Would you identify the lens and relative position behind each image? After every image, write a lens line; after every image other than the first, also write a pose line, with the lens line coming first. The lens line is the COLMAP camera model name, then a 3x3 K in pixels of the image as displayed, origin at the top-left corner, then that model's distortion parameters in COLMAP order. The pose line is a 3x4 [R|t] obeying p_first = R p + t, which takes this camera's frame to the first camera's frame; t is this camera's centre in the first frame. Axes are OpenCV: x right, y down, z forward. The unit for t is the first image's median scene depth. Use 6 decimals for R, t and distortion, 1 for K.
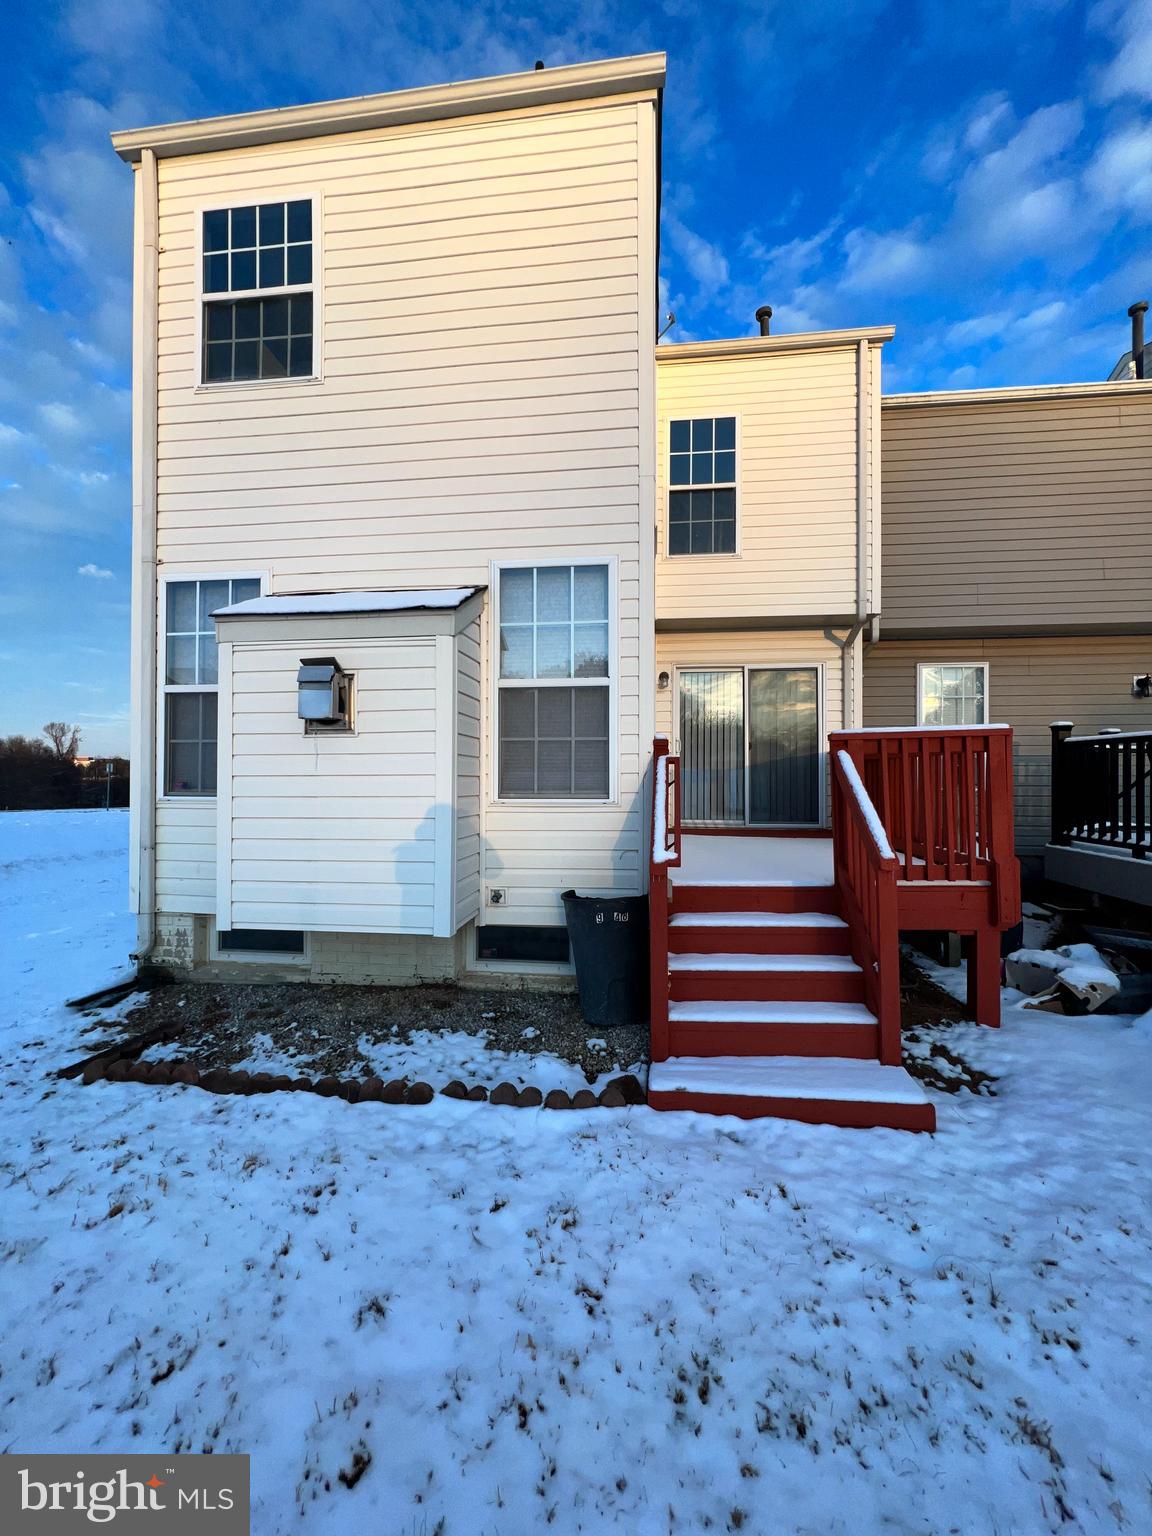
lens RADIAL K [[615.3, 0, 581.8], [0, 615.3, 765.1], [0, 0, 1]] dist [0.000143, 0.000212]
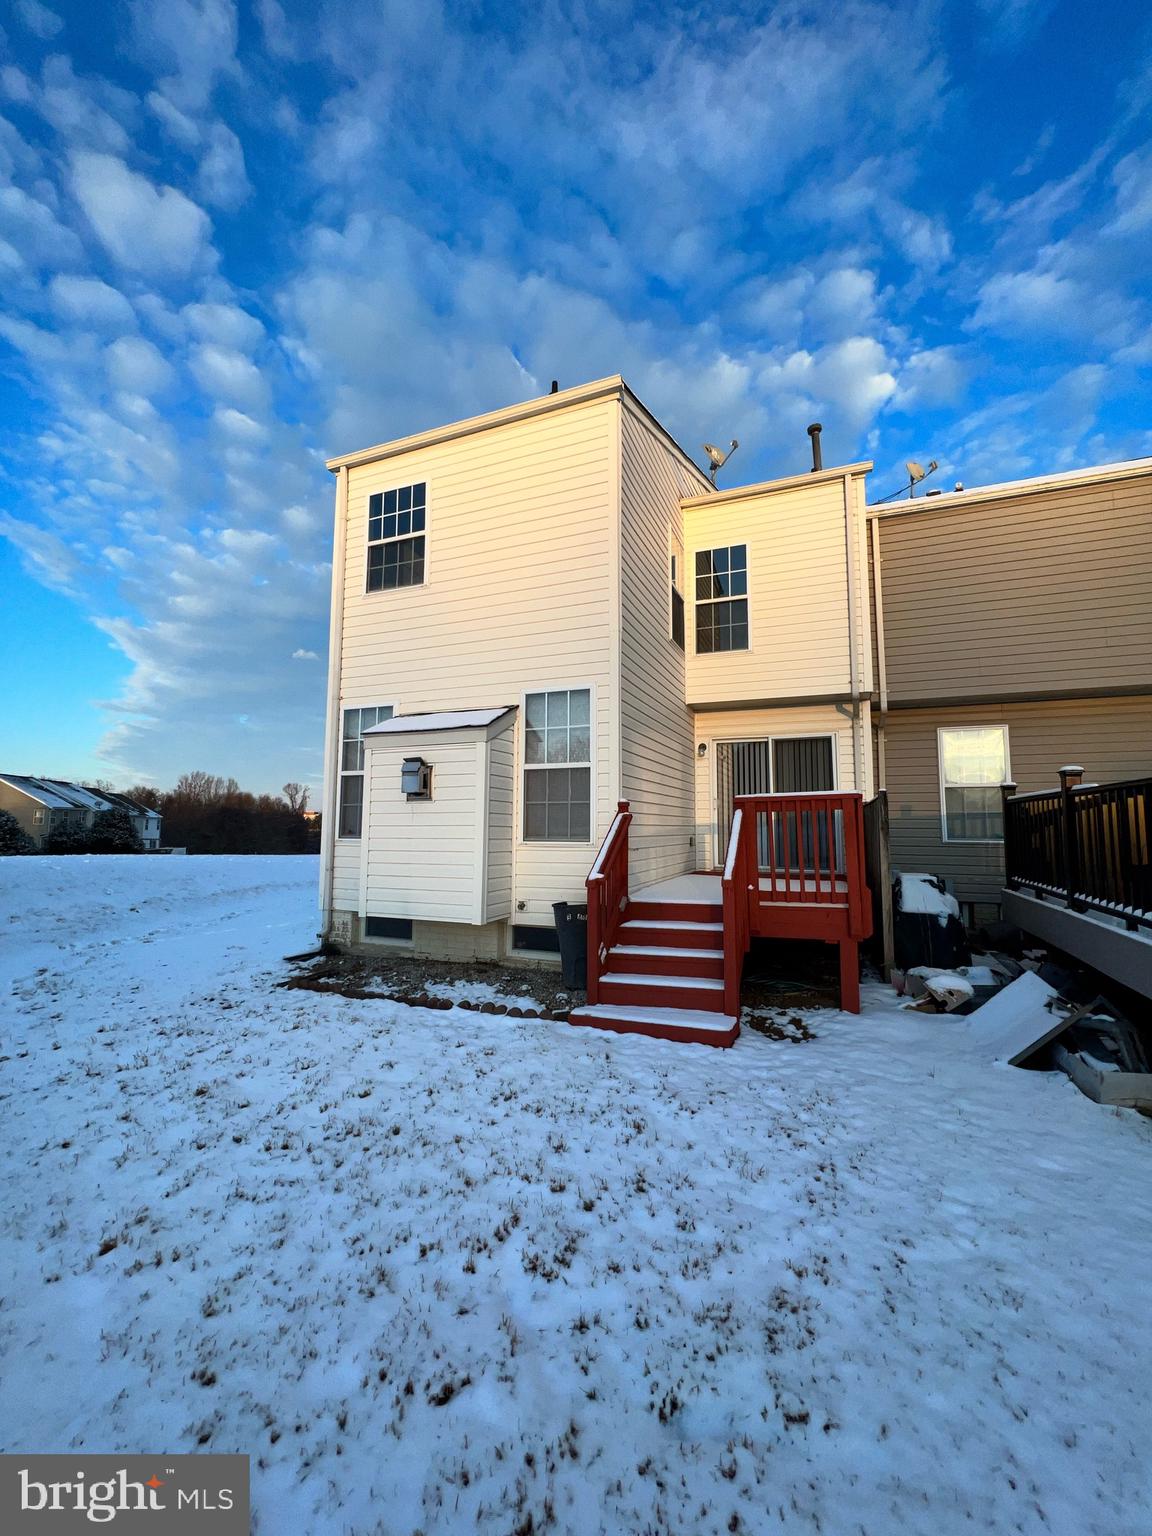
lens RADIAL K [[615.3, 0, 581.8], [0, 615.3, 765.1], [0, 0, 1]] dist [0.000143, 0.000212]
pose [[0.964566, -0.022657, -0.262866, 0.436946], [-0.000130, 0.996265, -0.086348, -0.002739], [0.263841, 0.083323, 0.960961, -0.483923]]
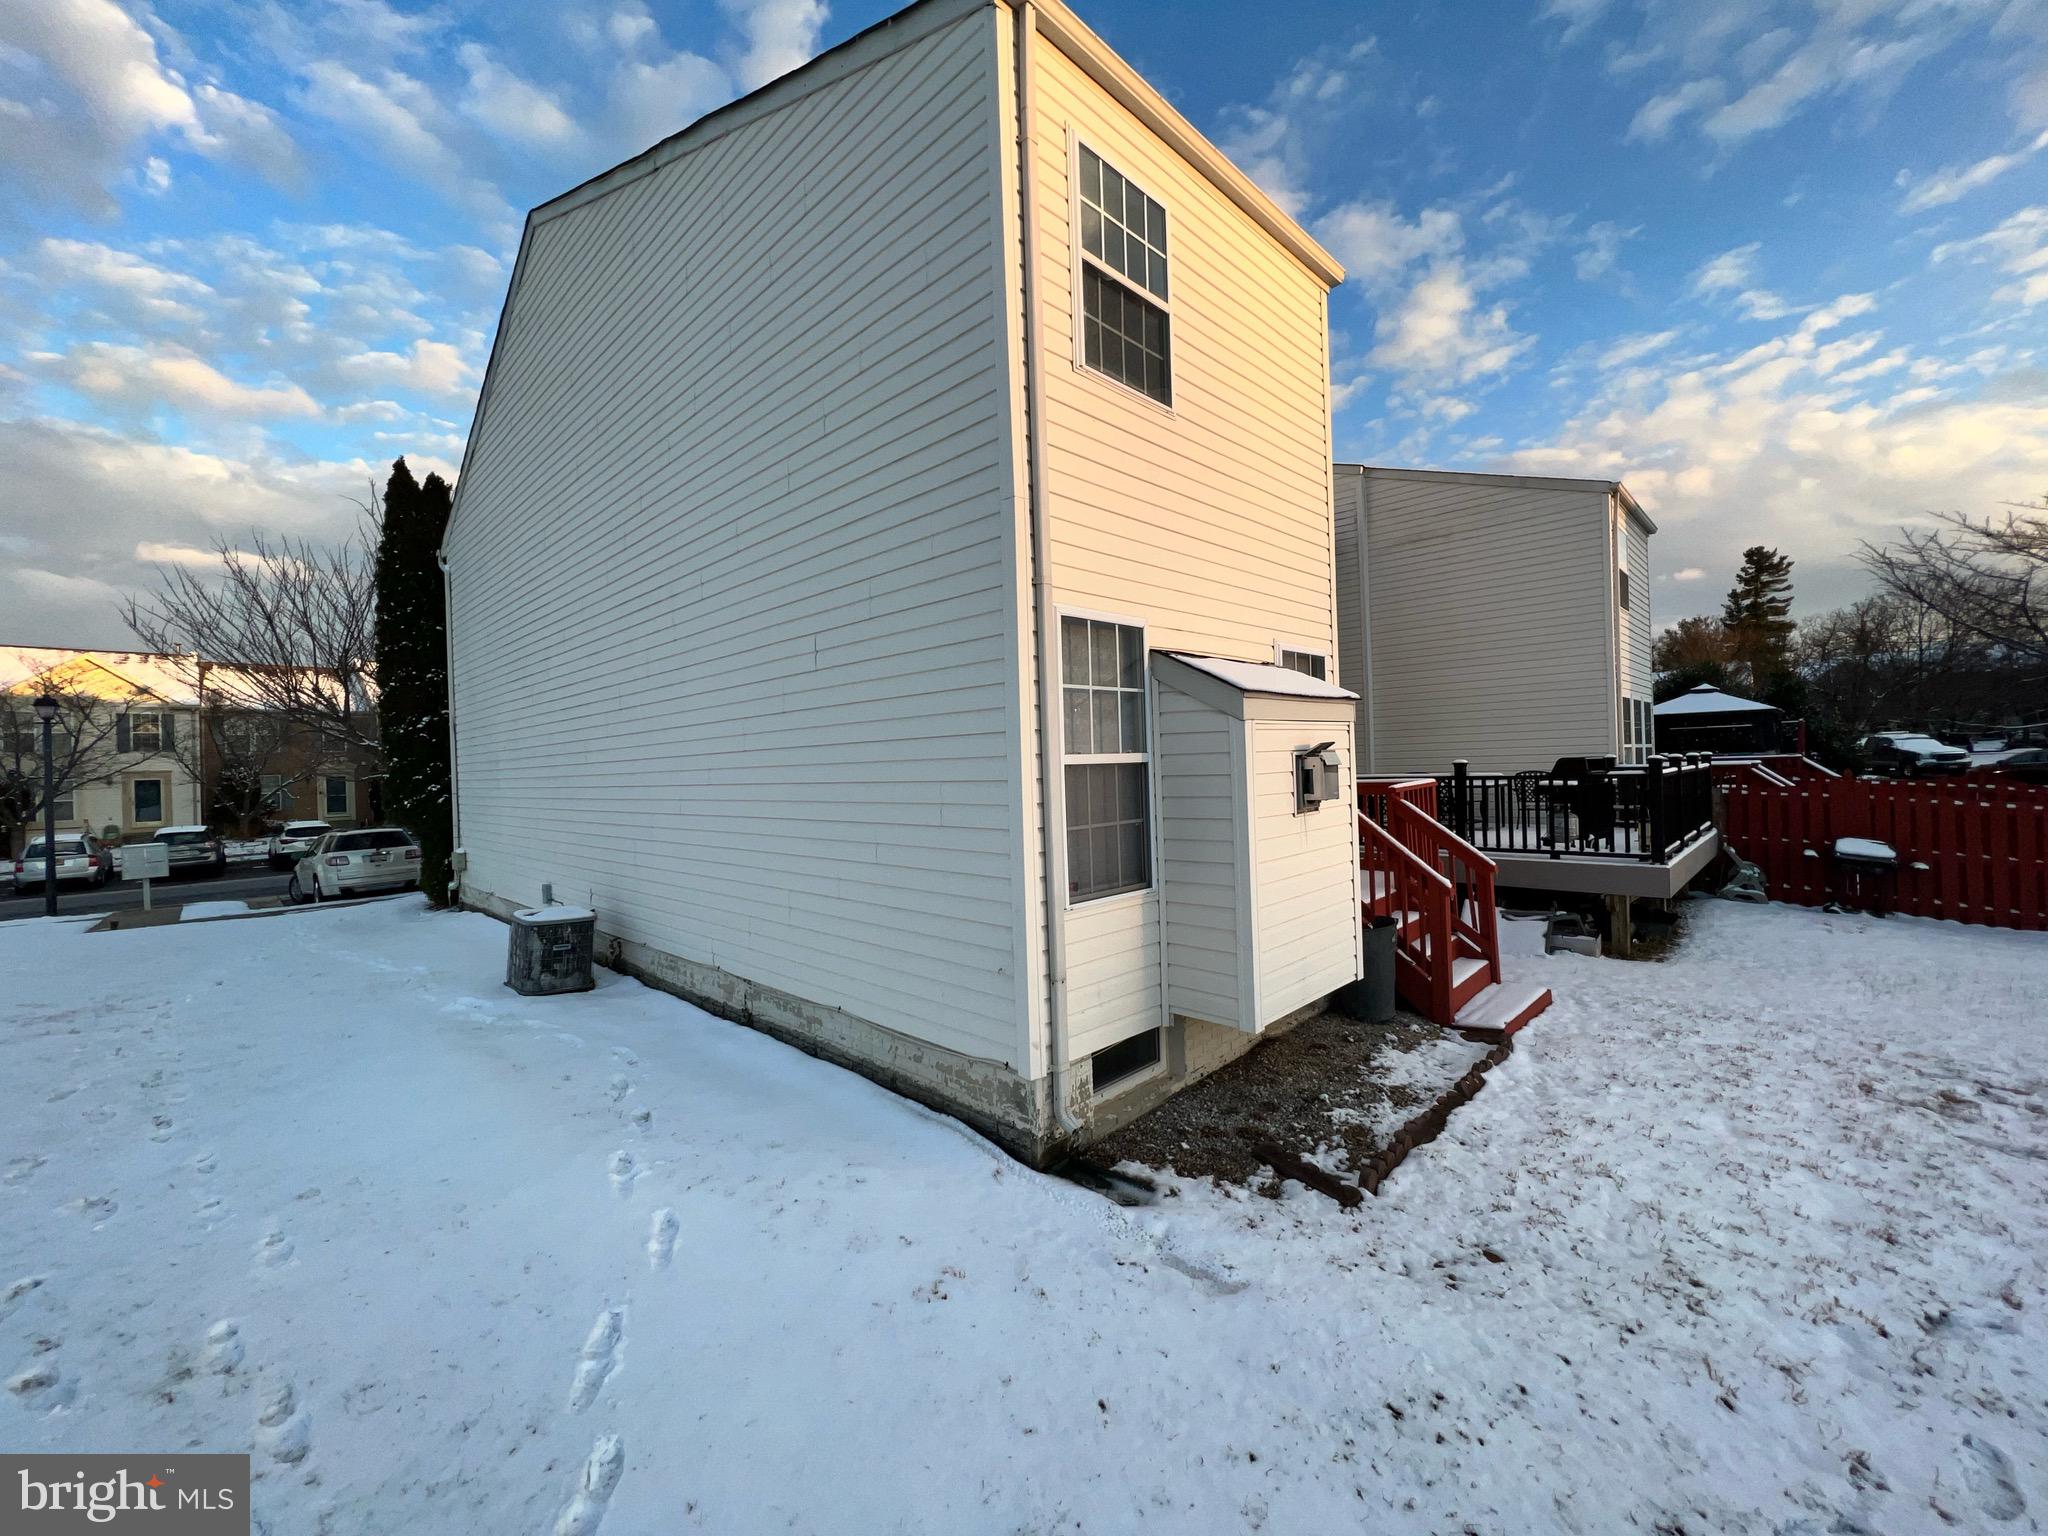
lens RADIAL K [[820.4, 0, 1021.4], [0, 820.4, 761.6], [0, 0, 1]] dist [0.000143, 0.000212]
pose [[0.611121, -0.021225, 0.791253, -1.670856], [0.024501, 0.999669, 0.007893, -0.147618], [-0.791158, 0.014563, 0.611438, 0.494620]]
